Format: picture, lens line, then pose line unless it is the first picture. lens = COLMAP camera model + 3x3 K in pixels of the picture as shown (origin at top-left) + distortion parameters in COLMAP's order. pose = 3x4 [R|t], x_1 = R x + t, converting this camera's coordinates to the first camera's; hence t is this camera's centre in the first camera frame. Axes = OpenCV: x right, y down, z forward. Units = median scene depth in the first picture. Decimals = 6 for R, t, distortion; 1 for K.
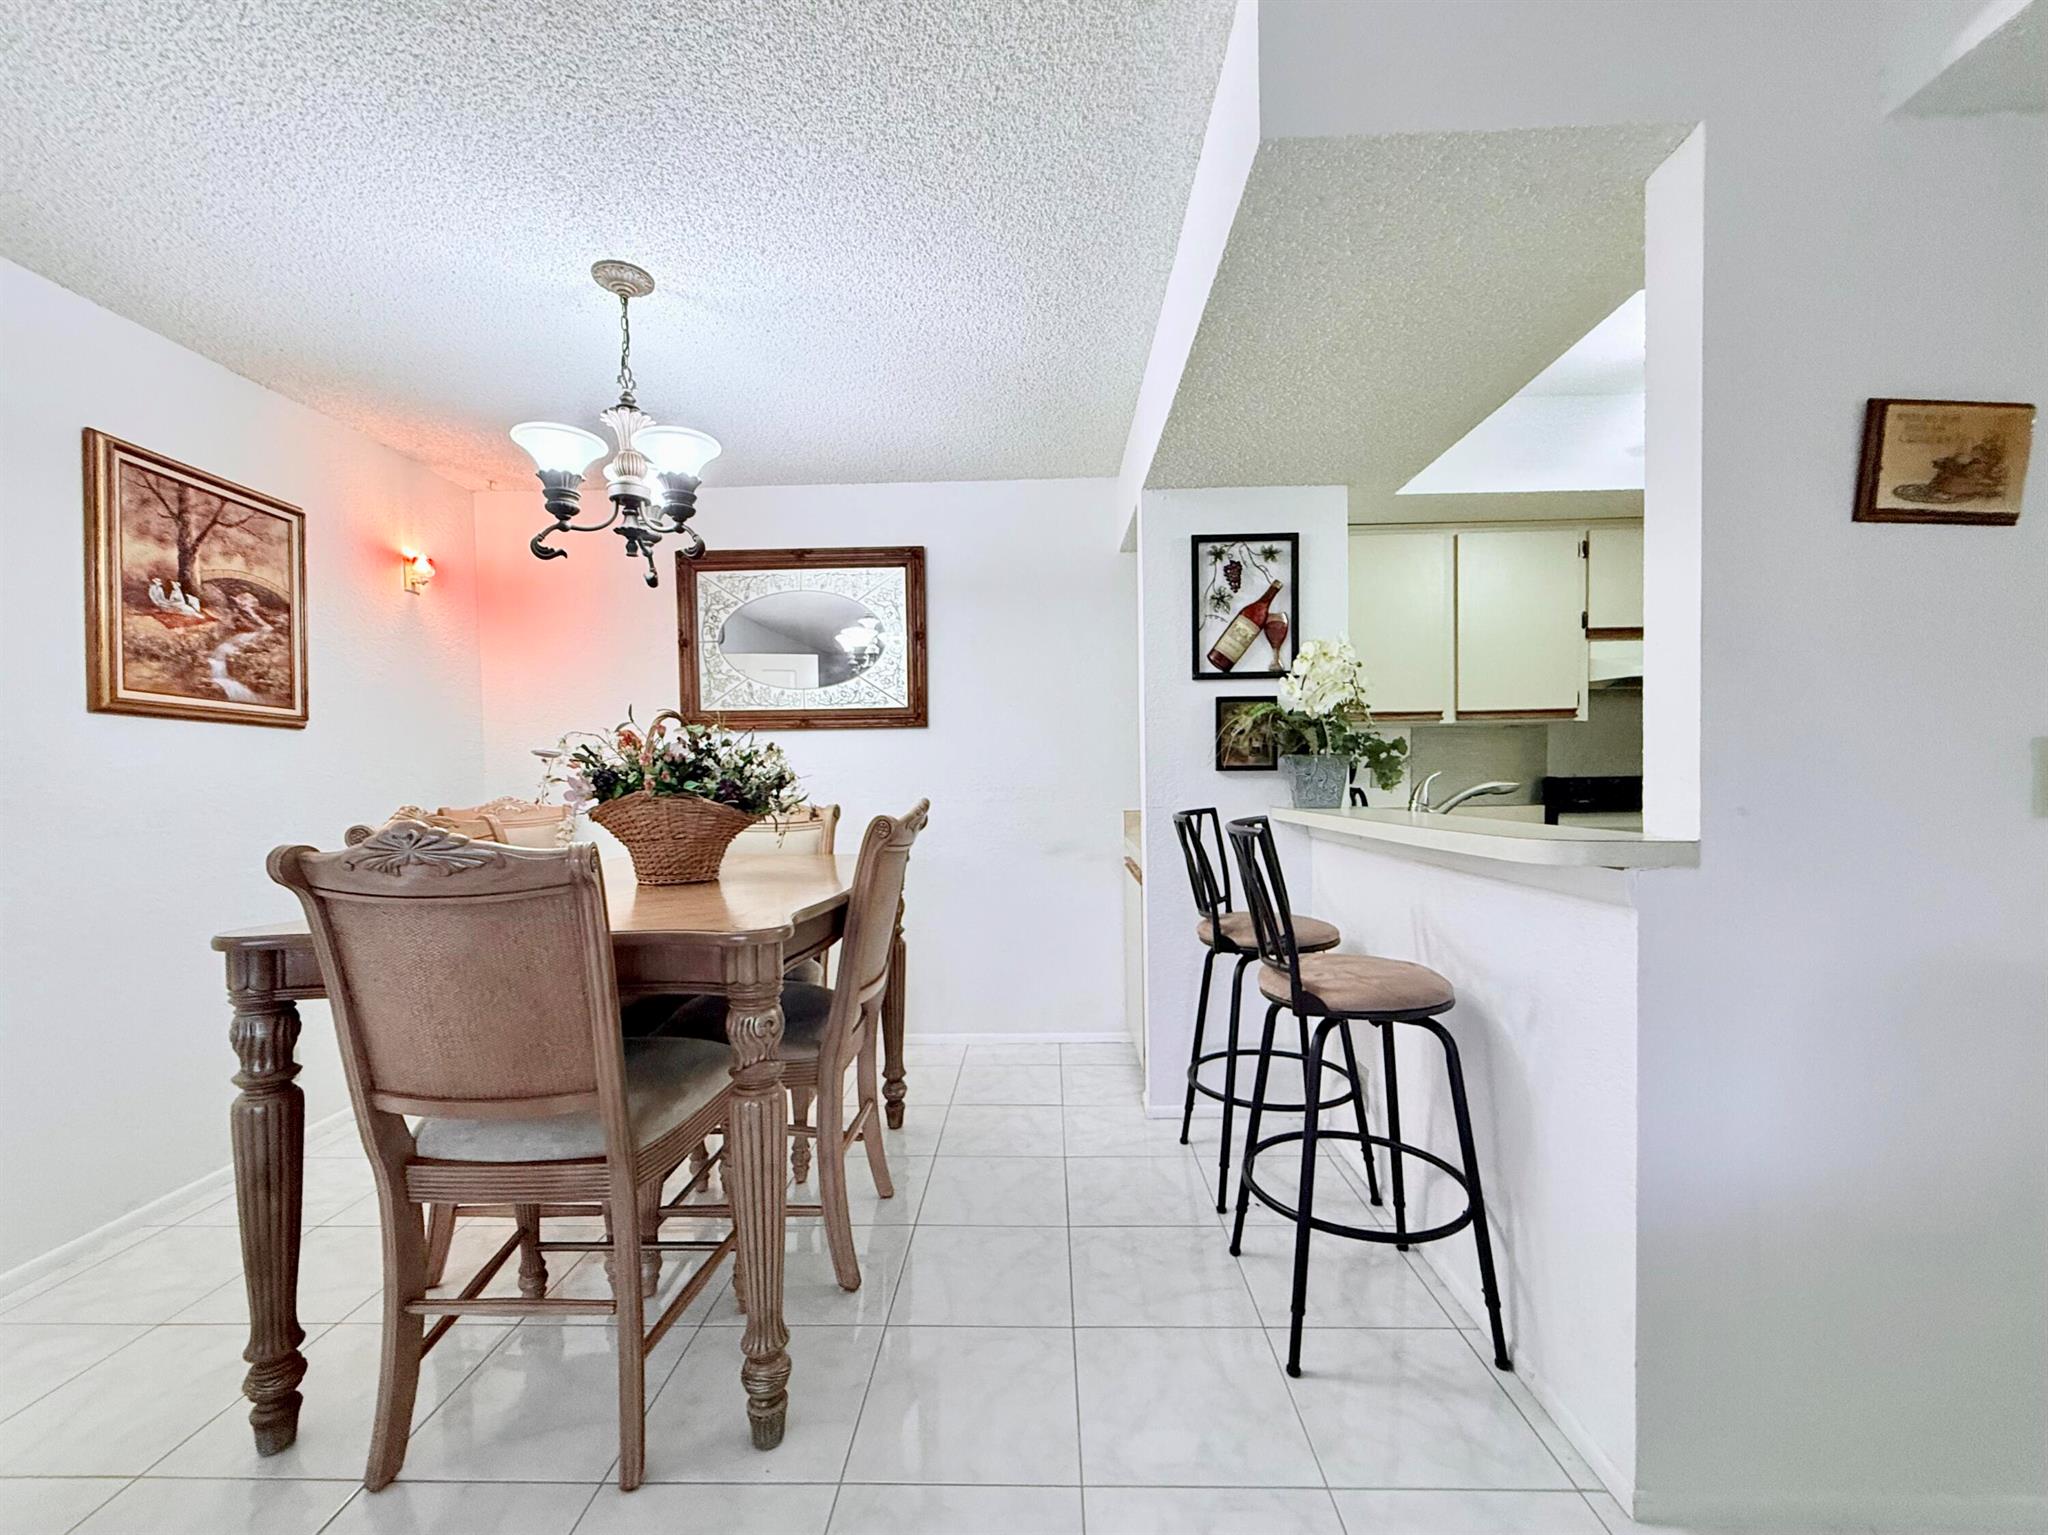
lens RADIAL K [[841.1, 0, 1021.6], [0, 841.1, 796.7], [0, 0, 1]] dist [-0.002077, -0.000589]
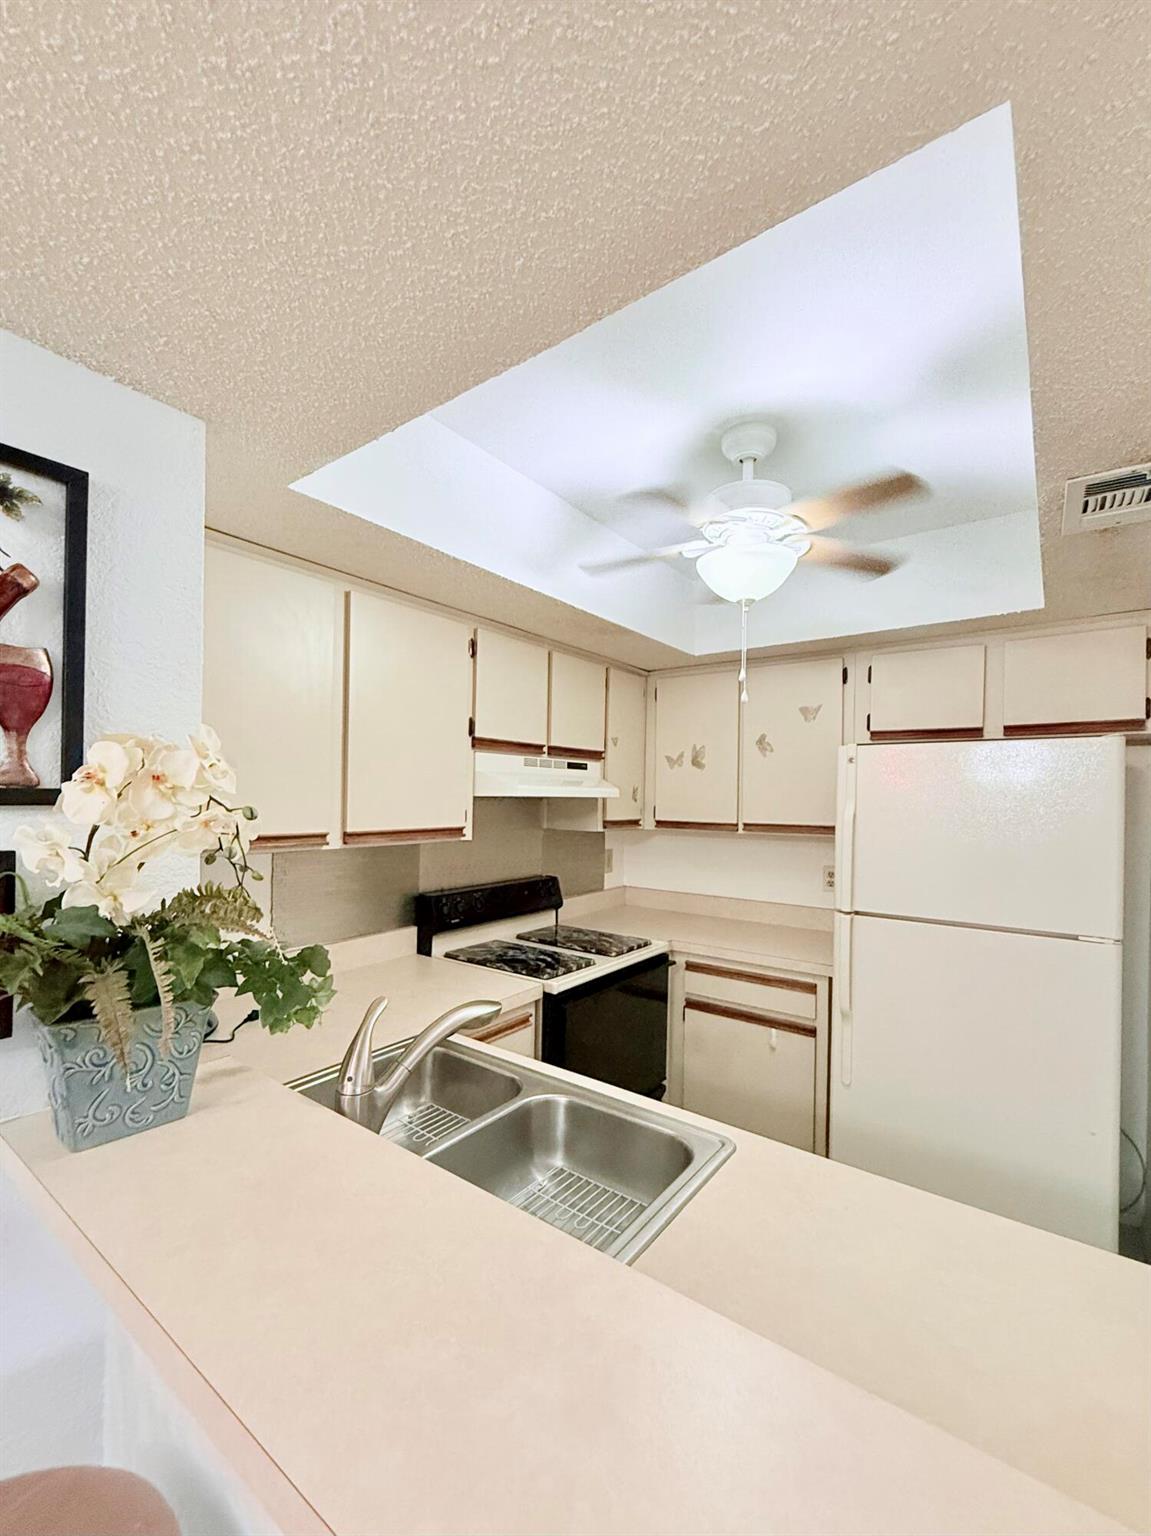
lens RADIAL K [[646.2, 0, 577.1], [0, 646.2, 794.3], [0, 0, 1]] dist [0.000457, 0.000032]
pose [[0.571686, 0.025624, 0.820073, 0.203724], [-0.001917, 0.999551, -0.029896, -0.138233], [-0.820471, 0.015519, 0.571478, 0.602579]]
